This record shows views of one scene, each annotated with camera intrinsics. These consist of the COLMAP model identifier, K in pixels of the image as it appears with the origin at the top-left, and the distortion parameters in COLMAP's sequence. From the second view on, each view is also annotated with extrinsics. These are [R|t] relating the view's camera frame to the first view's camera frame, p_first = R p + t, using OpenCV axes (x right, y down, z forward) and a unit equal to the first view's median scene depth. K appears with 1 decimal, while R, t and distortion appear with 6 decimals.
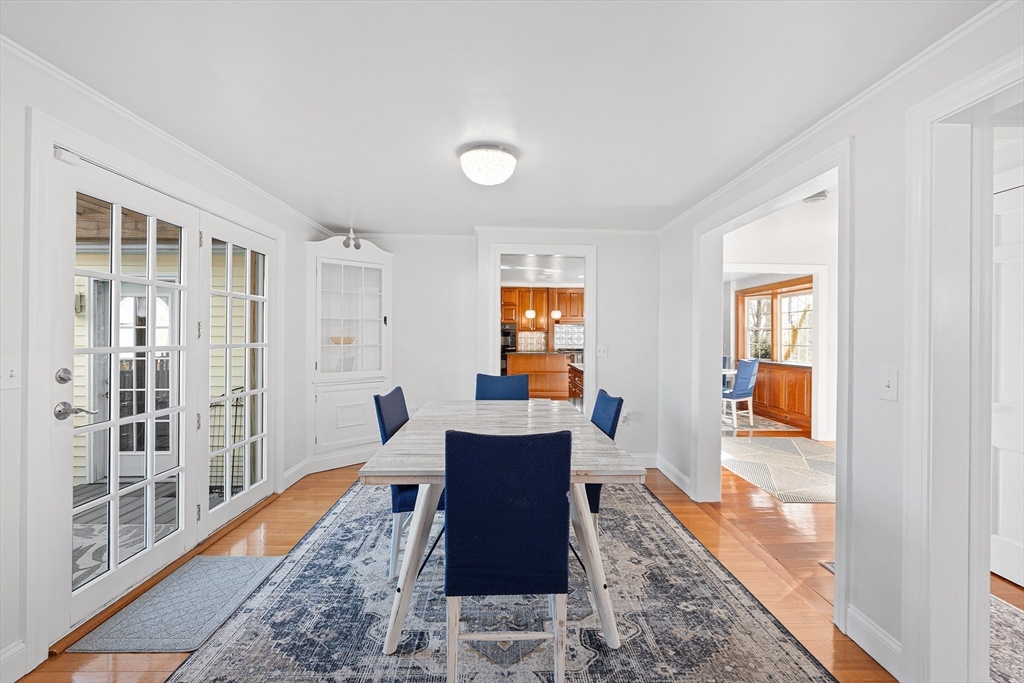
lens RADIAL K [[466.5, 0, 512.0], [0, 466.5, 341.5], [0, 0, 1]] dist [-0.001022, 0.000073]
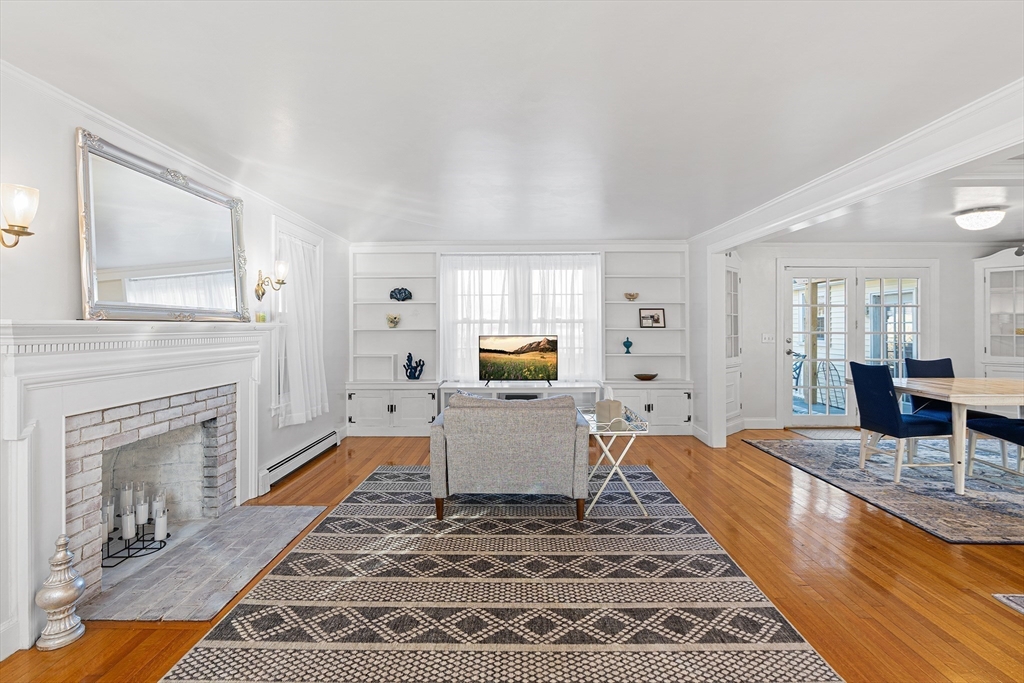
lens RADIAL K [[464.8, 0, 508.6], [0, 464.8, 323.5], [0, 0, 1]] dist [-0.013474, 0.006192]
pose [[-0.032339, -0.012942, -0.999393, 0.572138], [-0.015869, 0.999797, -0.012434, 0.008818], [0.999351, 0.015457, -0.032538, -0.194001]]
